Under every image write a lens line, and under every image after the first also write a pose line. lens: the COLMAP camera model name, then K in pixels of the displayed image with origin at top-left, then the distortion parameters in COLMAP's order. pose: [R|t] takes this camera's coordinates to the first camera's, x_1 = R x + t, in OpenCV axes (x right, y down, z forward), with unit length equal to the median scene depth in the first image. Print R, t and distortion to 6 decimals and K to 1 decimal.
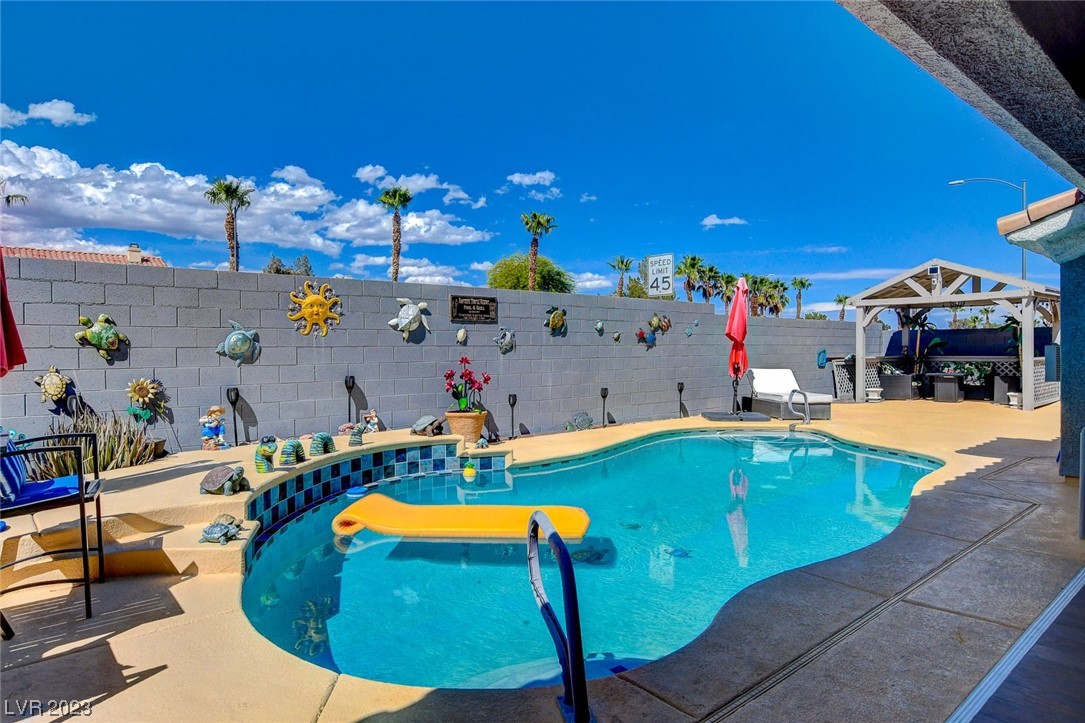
lens RADIAL K [[656.0, 0, 542.5], [0, 656.0, 361.5], [0, 0, 1]] dist [-0.006633, 0.000127]
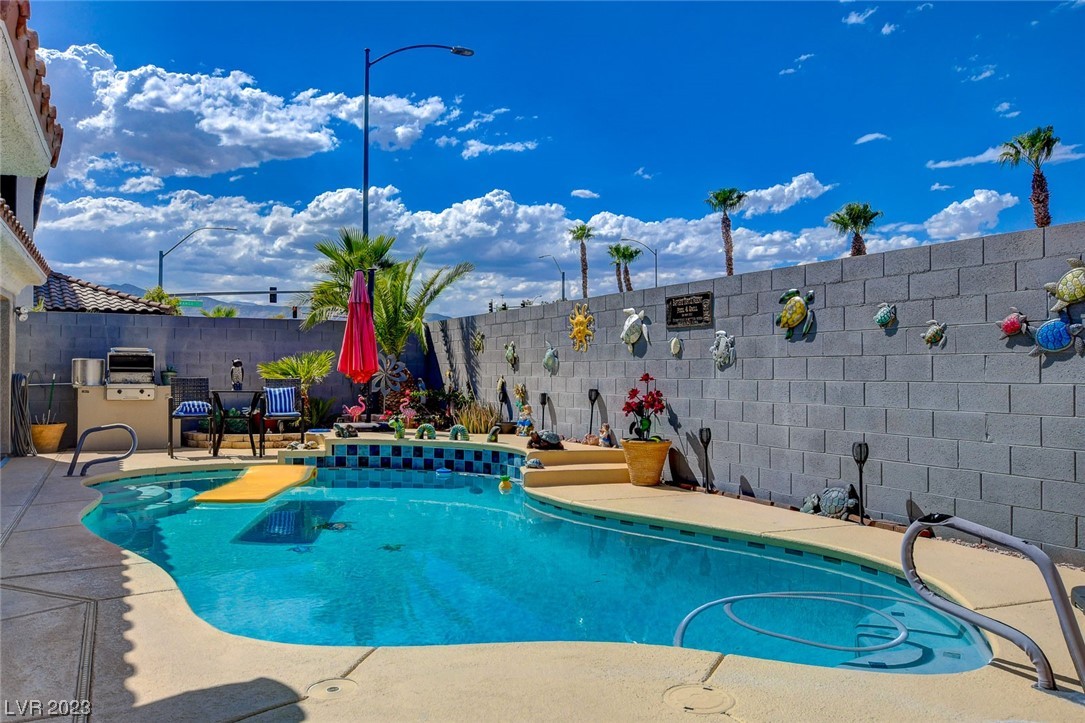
lens RADIAL K [[809.7, 0, 542.5], [0, 809.7, 361.5], [0, 0, 1]] dist [0.034015, 0.001352]
pose [[-0.229999, -0.004305, -0.973181, 0.938771], [-0.019139, 0.999817, 0.000101, -0.019459], [0.973003, 0.018649, -0.230040, 1.154455]]
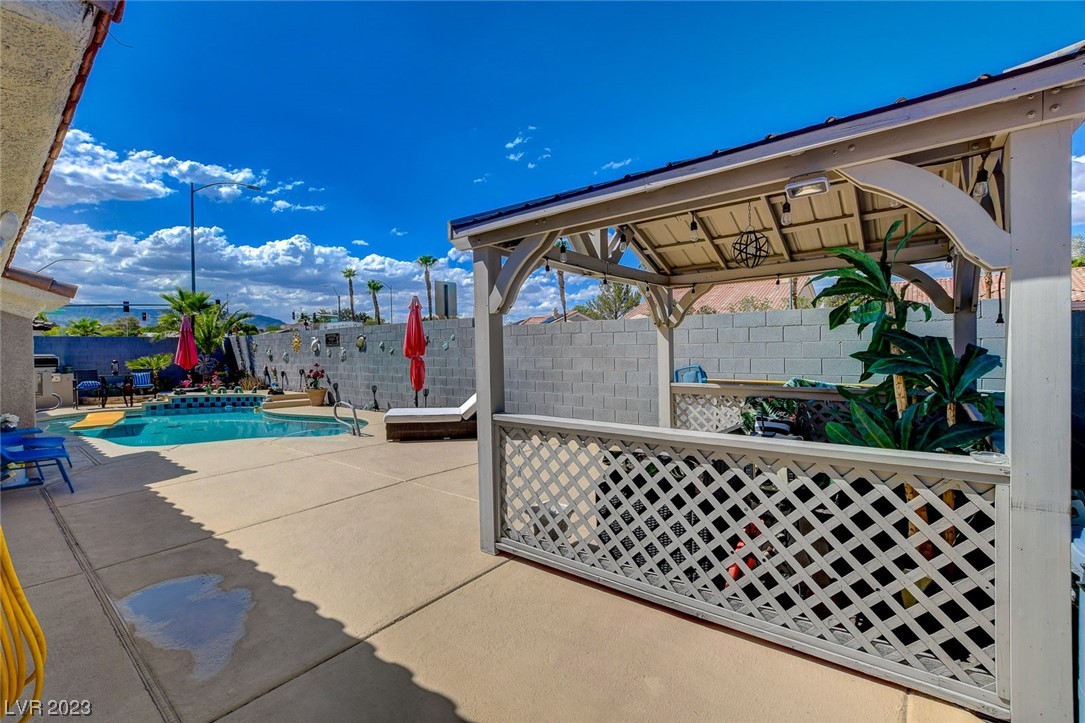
lens RADIAL K [[470.5, 0, 533.5], [0, 470.5, 355.3], [0, 0, 1]] dist [-0.000019, 0.000075]
pose [[0.162075, 0.020581, -0.986564, 1.581559], [-0.002657, 0.999788, 0.020420, -0.068226], [0.986775, -0.000688, 0.162096, 1.513943]]
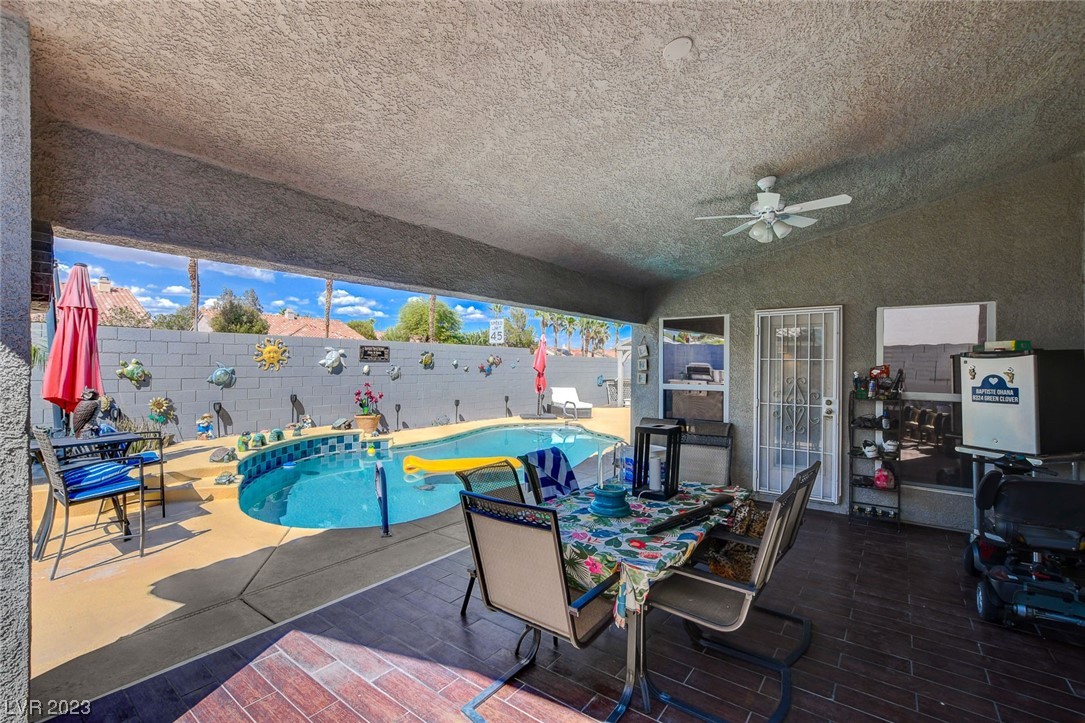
lens RADIAL K [[479.5, 0, 543.5], [0, 479.5, 363.1], [0, 0, 1]] dist [-0.003257, -0.000293]
pose [[0.979435, 0.016804, 0.201060, 0.079400], [-0.012650, 0.999680, -0.021925, -0.037323], [-0.201364, 0.018931, 0.979334, -0.309863]]
